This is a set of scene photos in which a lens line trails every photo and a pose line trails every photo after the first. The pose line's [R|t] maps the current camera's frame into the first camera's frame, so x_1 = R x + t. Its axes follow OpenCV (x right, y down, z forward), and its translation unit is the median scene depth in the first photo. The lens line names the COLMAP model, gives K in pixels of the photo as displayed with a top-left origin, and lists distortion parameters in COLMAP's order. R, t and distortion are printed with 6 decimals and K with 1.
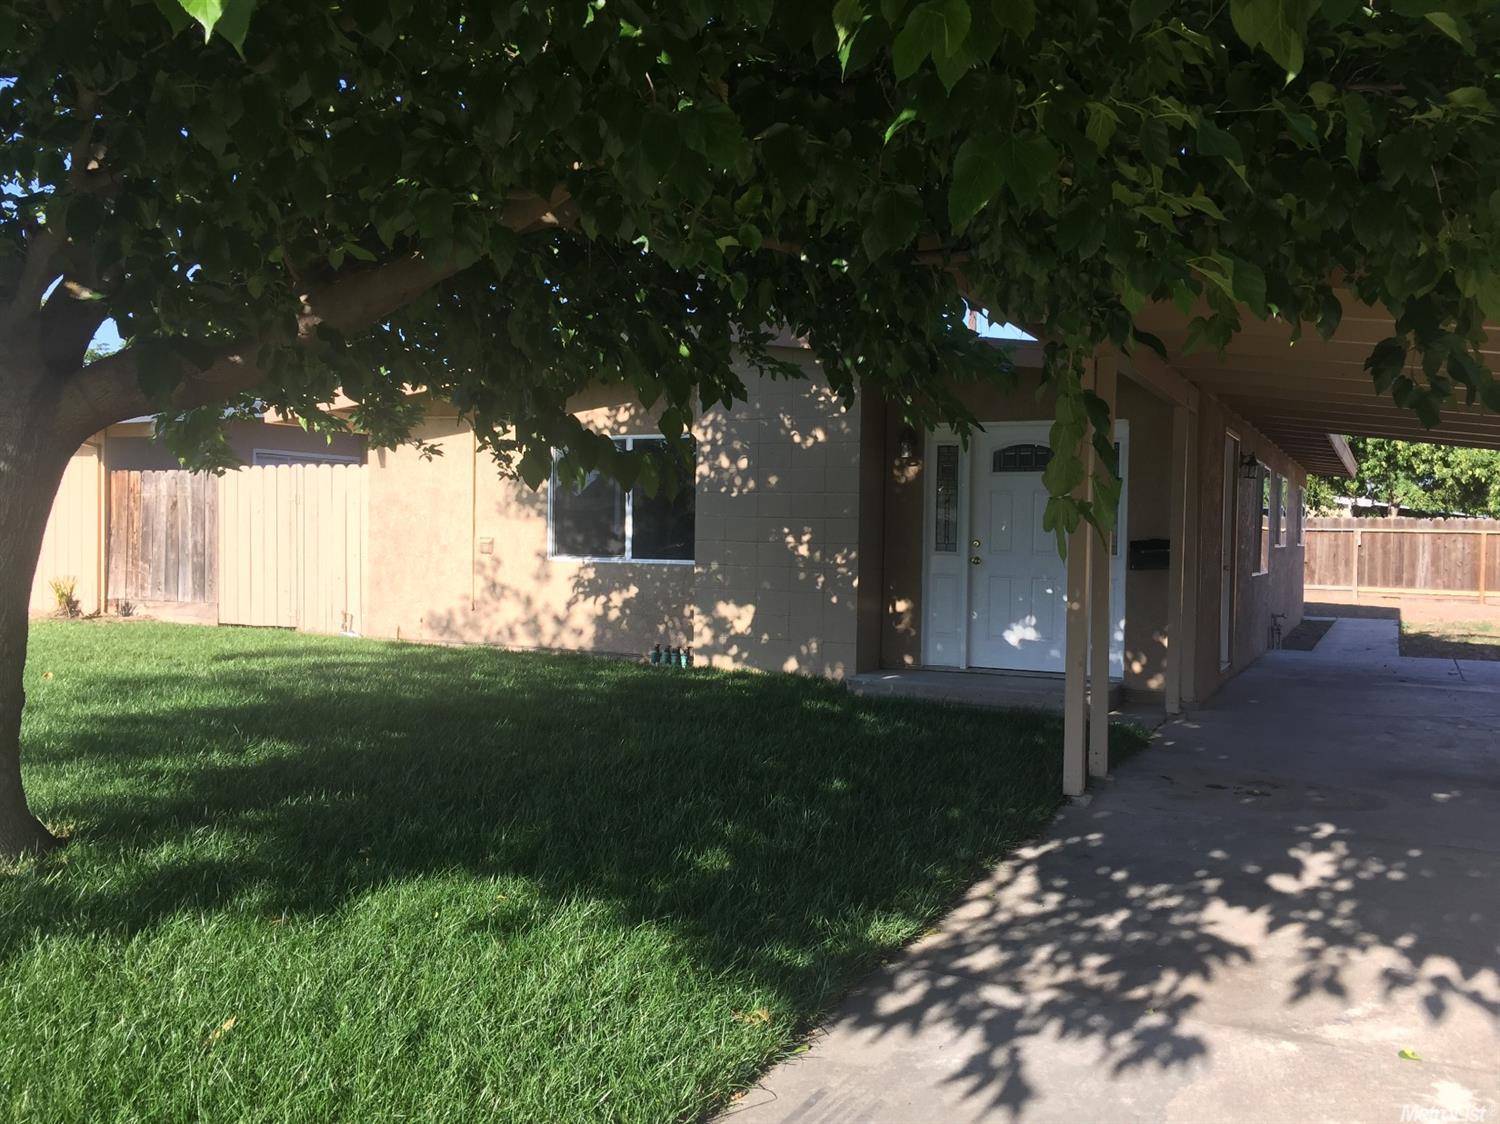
lens RADIAL K [[1297.8, 0, 753.2], [0, 1297.8, 561.7], [0, 0, 1]] dist [0.058638, -0.007621]
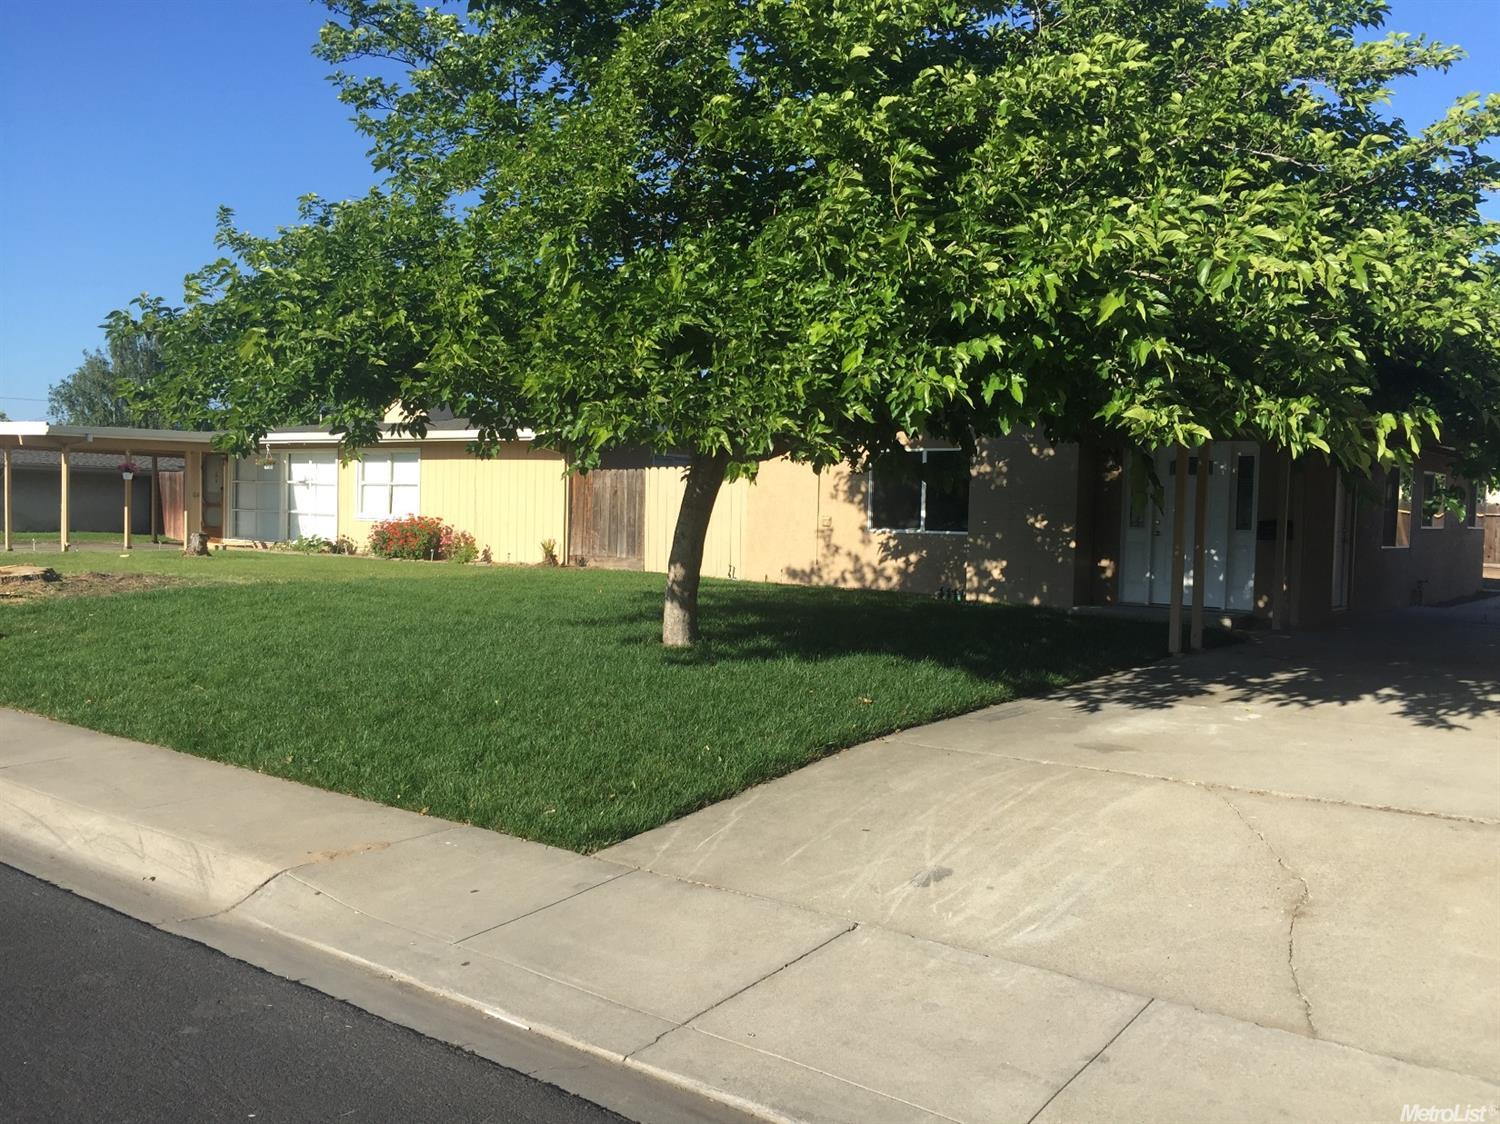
lens RADIAL K [[1297.8, 0, 753.2], [0, 1297.8, 561.7], [0, 0, 1]] dist [0.058638, -0.007621]
pose [[0.980158, 0.017249, -0.197464, 0.009913], [-0.015060, 0.999807, 0.012582, 0.017459], [0.197643, -0.009358, 0.980229, -0.519823]]
